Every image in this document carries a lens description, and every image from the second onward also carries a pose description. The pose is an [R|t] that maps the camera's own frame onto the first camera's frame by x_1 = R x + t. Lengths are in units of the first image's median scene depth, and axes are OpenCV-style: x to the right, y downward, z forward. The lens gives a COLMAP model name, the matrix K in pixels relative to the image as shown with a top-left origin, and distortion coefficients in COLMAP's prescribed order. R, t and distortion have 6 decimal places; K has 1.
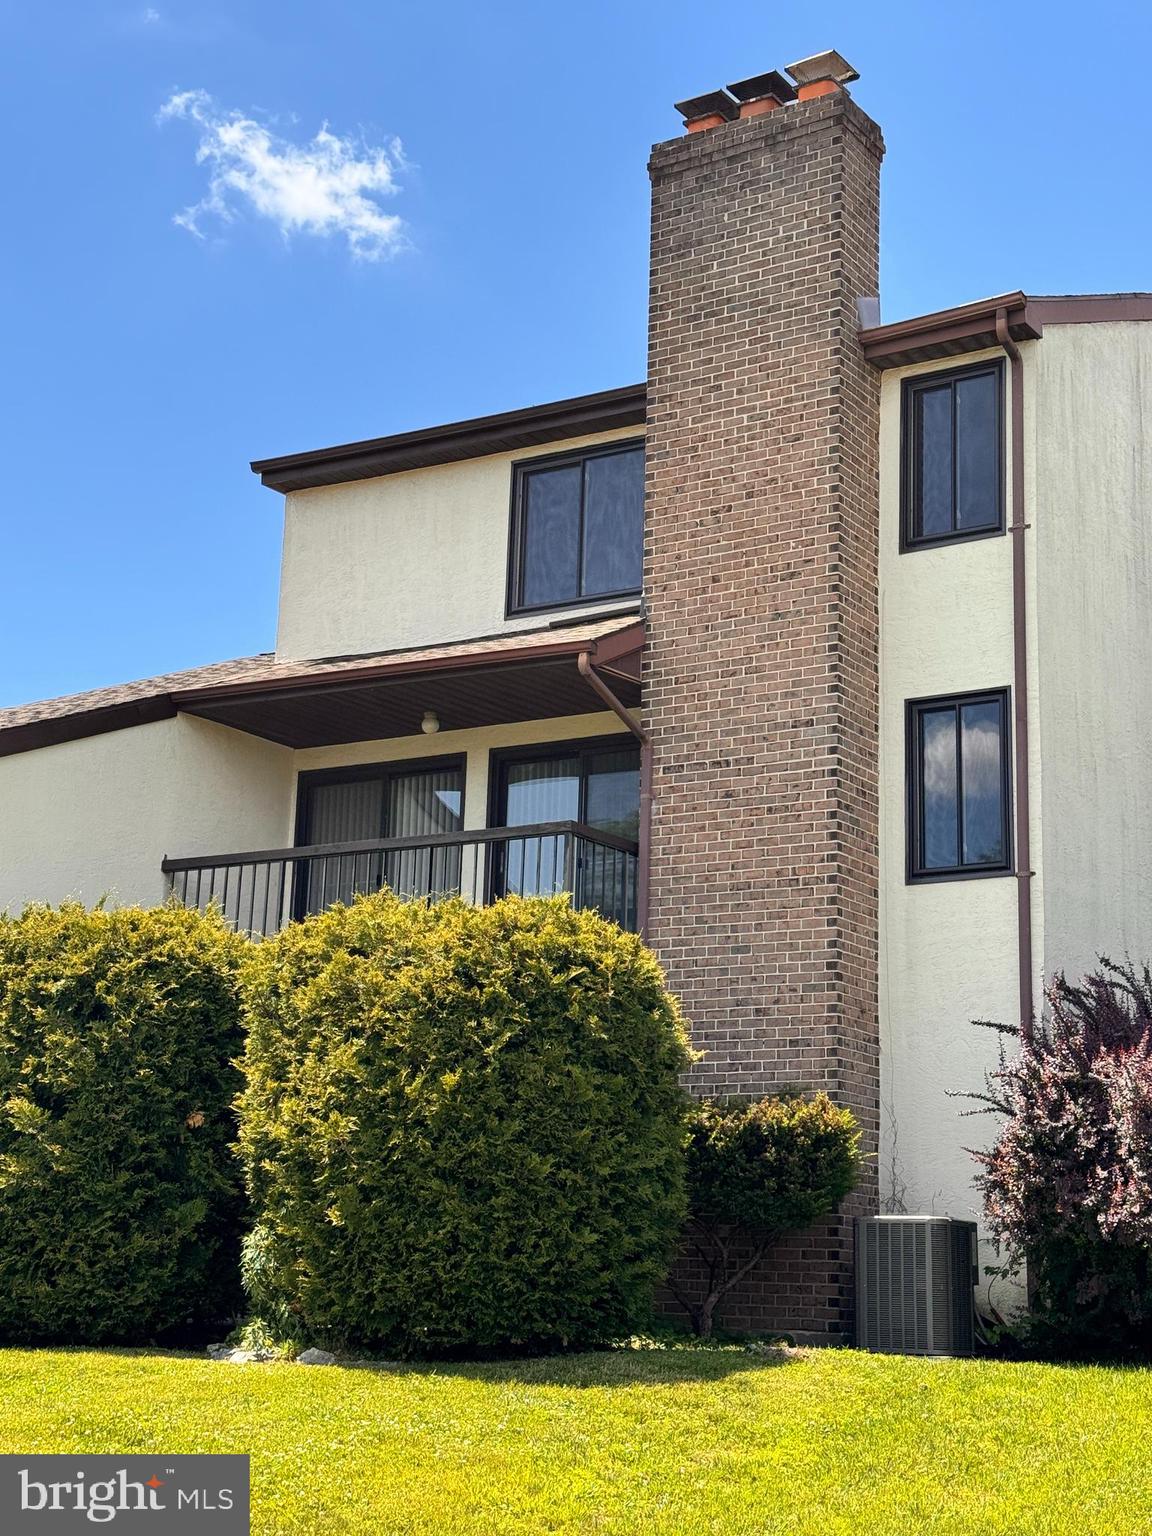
lens RADIAL K [[2317.4, 0, 575.8], [0, 2317.4, 767.7], [0, 0, 1]] dist [-0.000639, 0.000000]
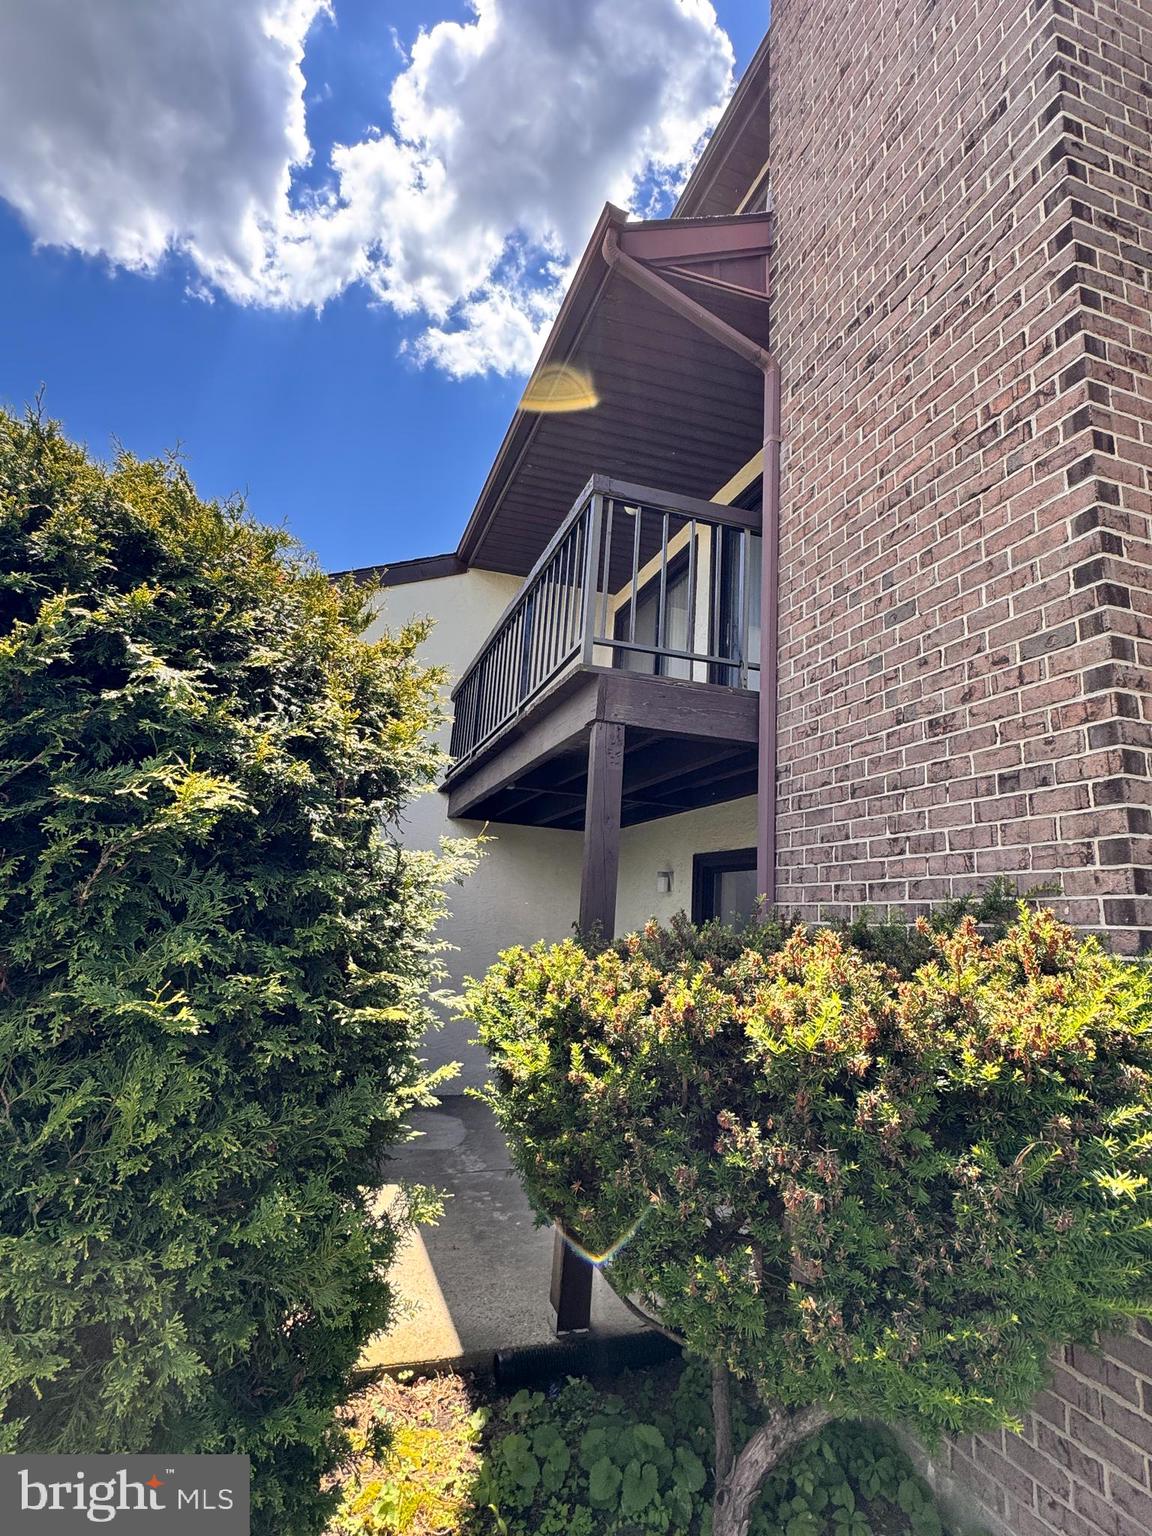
lens RADIAL K [[782.7, 0, 576.8], [0, 782.7, 765.6], [0, 0, 1]] dist [0.000695, -0.000010]
pose [[0.778824, -0.112892, -0.616999, 0.120305], [0.110256, 0.992994, -0.042515, 0.112963], [0.617476, -0.034916, 0.785815, 0.838370]]
